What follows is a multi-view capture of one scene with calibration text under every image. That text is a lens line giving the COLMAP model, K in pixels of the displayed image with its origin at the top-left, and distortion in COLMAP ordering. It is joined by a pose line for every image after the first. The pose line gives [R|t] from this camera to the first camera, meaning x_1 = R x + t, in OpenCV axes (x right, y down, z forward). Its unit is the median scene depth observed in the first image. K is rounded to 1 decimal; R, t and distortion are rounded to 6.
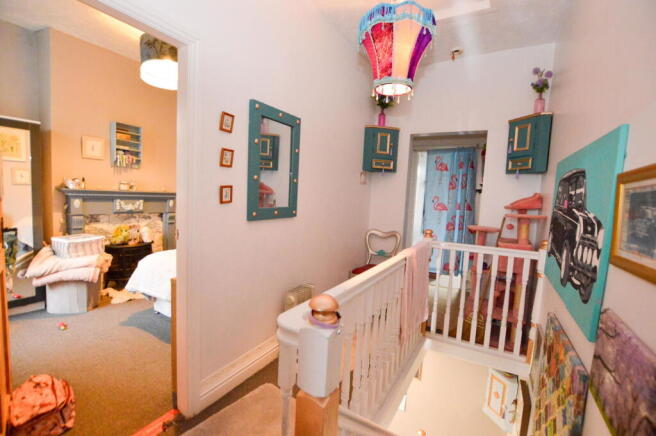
lens RADIAL K [[294.6, 0, 332.9], [0, 294.6, 218.7], [0, 0, 1]] dist [-0.020669, -0.000131]
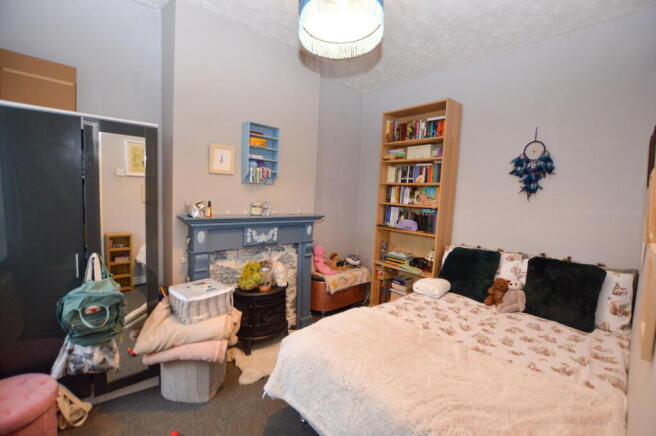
lens RADIAL K [[294.6, 0, 332.9], [0, 294.6, 218.7], [0, 0, 1]] dist [-0.020669, -0.000131]
pose [[0.952079, 0.020799, -0.305144, -0.320976], [-0.023868, 0.999695, -0.006329, -0.092213], [0.304920, 0.013309, 0.952285, 0.371465]]
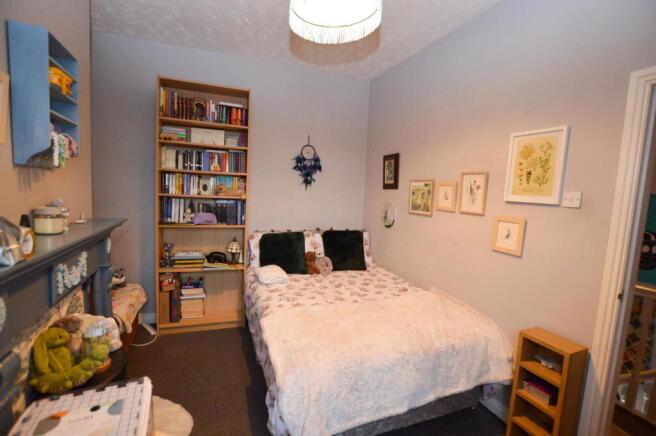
lens RADIAL K [[294.6, 0, 332.9], [0, 294.6, 218.7], [0, 0, 1]] dist [-0.020669, -0.000131]
pose [[0.625782, -0.091261, 0.774641, -0.798165], [0.045189, 0.995705, 0.080800, -0.134760], [-0.778688, -0.015558, 0.627218, 0.538555]]
